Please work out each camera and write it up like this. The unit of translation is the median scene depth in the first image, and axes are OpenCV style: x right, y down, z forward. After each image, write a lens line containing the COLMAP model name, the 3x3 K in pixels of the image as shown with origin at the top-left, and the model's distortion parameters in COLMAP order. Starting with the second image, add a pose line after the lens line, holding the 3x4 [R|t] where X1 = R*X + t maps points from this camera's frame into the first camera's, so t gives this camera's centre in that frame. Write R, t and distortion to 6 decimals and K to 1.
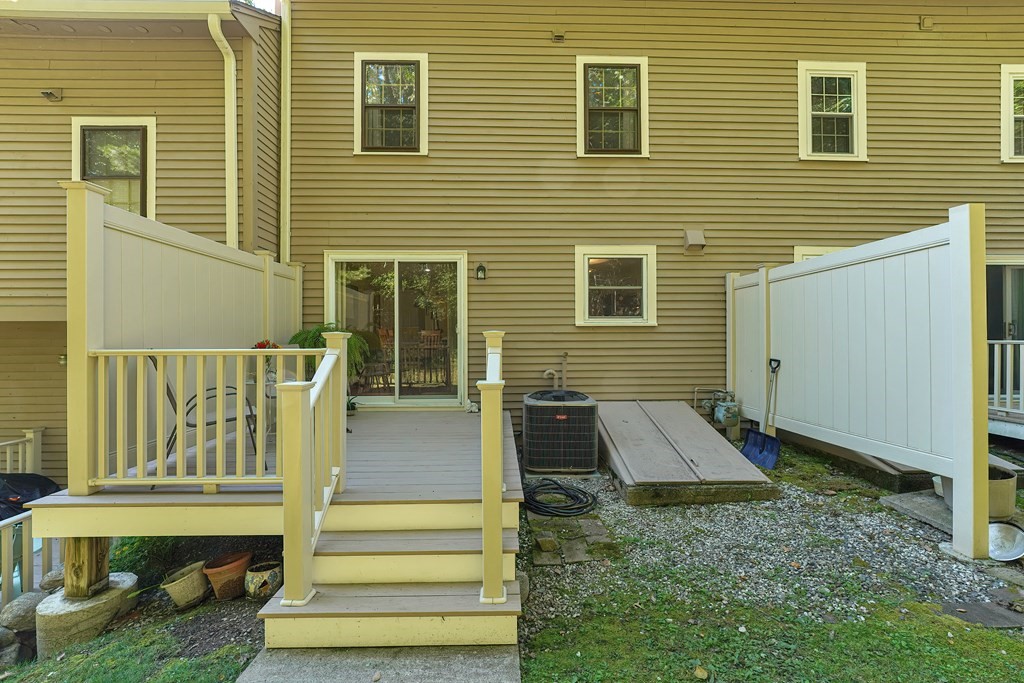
lens RADIAL K [[414.7, 0, 499.1], [0, 414.7, 336.3], [0, 0, 1]] dist [-0.015710, 0.002756]
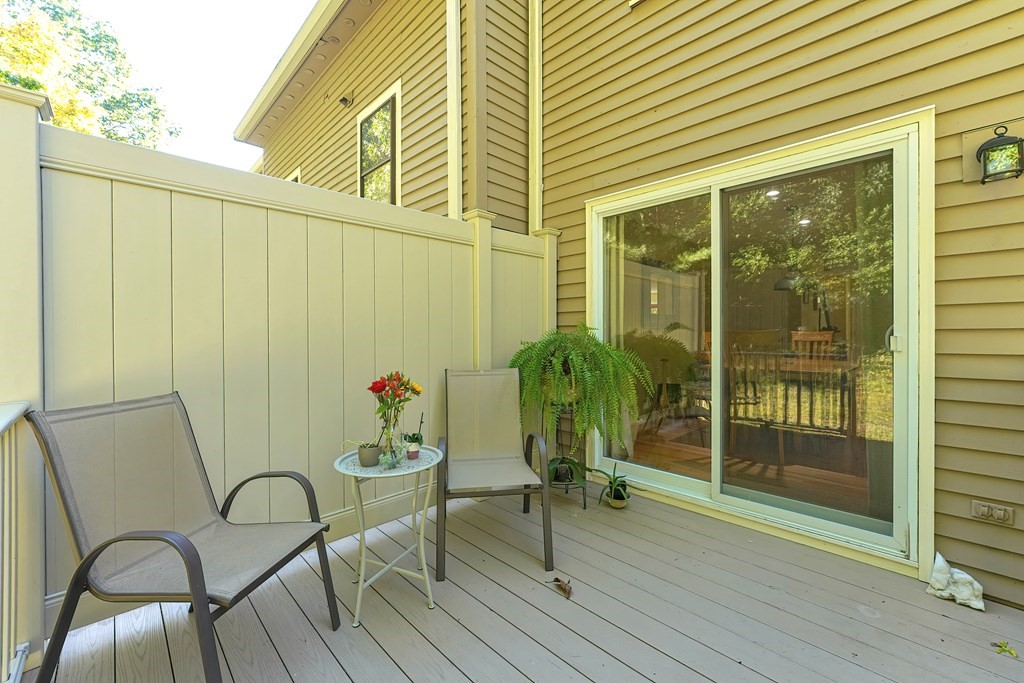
lens RADIAL K [[414.7, 0, 515.3], [0, 414.7, 337.8], [0, 0, 1]] dist [-0.015710, 0.002756]
pose [[0.699826, 0.007724, -0.714272, -0.077083], [0.005308, 0.999858, 0.016012, -0.025982], [0.714294, -0.014997, 0.699685, 0.523778]]
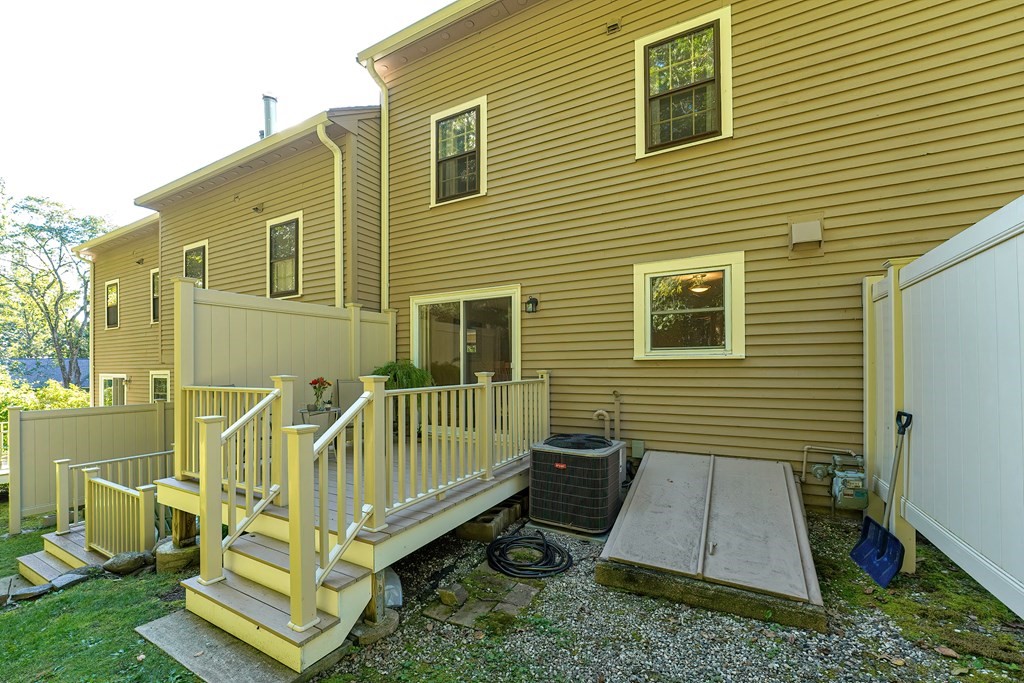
lens RADIAL K [[414.7, 0, 498.0], [0, 414.7, 364.9], [0, 0, 1]] dist [-0.015710, 0.002756]
pose [[0.863392, -0.005546, -0.504503, 0.371097], [0.006652, 0.999978, 0.000392, -0.016530], [0.504489, -0.003695, 0.863410, 0.128692]]
